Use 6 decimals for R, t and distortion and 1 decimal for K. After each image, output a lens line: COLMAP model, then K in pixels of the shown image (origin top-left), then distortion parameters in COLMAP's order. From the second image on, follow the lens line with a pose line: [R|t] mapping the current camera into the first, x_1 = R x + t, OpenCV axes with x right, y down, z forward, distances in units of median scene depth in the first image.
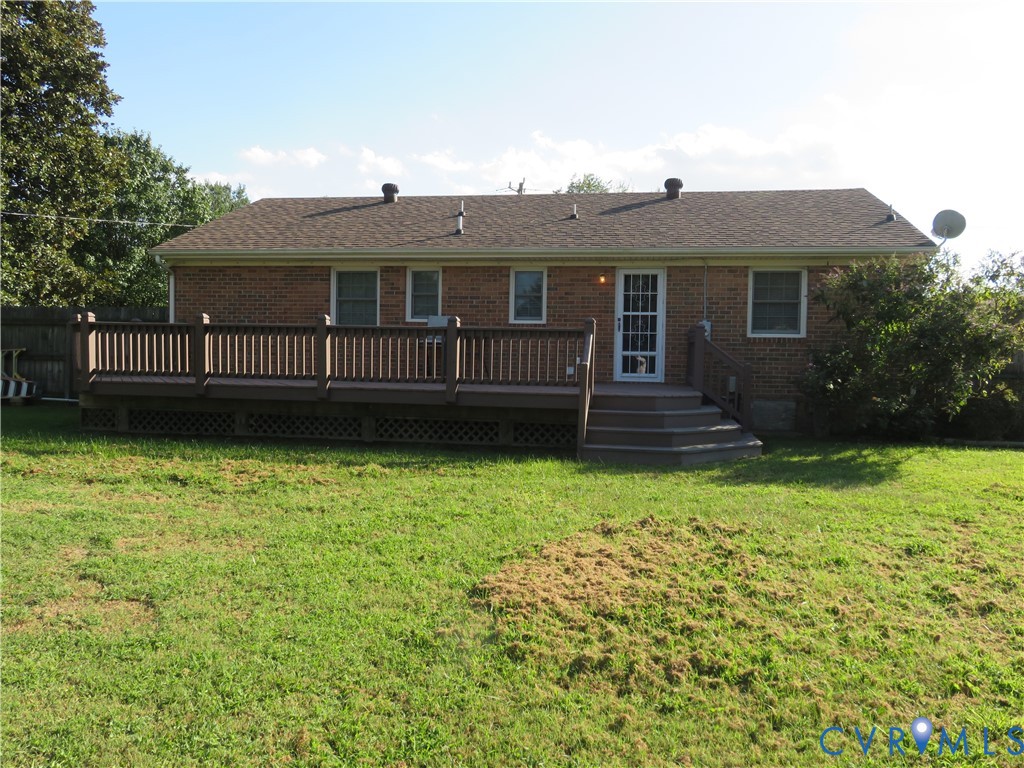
lens RADIAL K [[770.0, 0, 512.0], [0, 770.0, 384.0], [0, 0, 1]] dist [-0.004865, 0.005149]
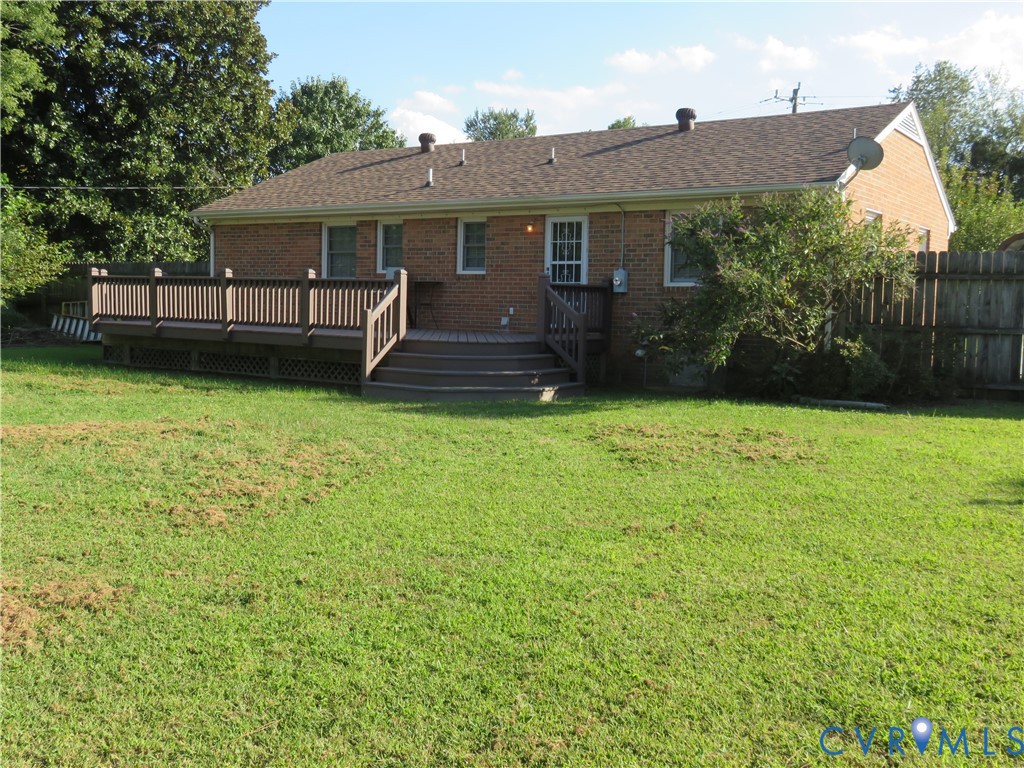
lens RADIAL K [[991.4, 0, 512.0], [0, 991.4, 384.0], [0, 0, 1]] dist [0.050051, -0.022417]
pose [[0.910794, 0.035908, -0.411297, 0.628661], [-0.021773, 0.999002, 0.039001, 0.014460], [0.412287, -0.026567, 0.910667, -0.175221]]
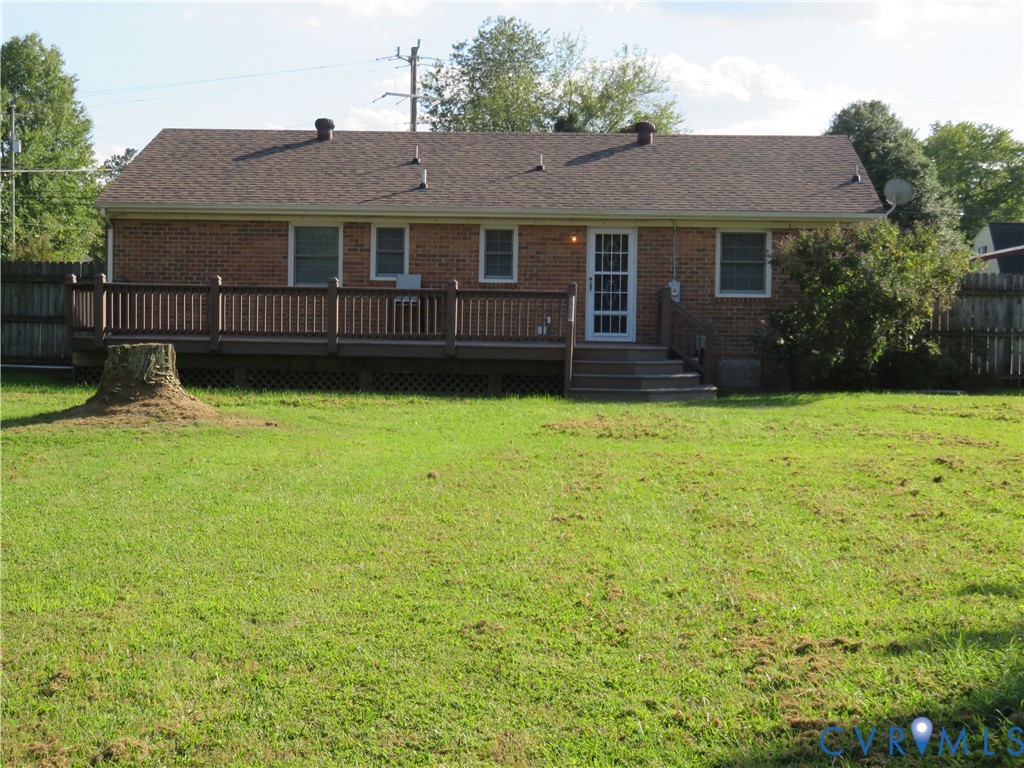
lens RADIAL K [[1550.7, 0, 512.0], [0, 1550.7, 384.0], [0, 0, 1]] dist [-0.017741, -0.023646]
pose [[0.993562, -0.004975, 0.113180, -0.191888], [0.004593, 0.999983, 0.003634, 0.044930], [-0.113196, -0.003091, 0.993568, -0.993902]]
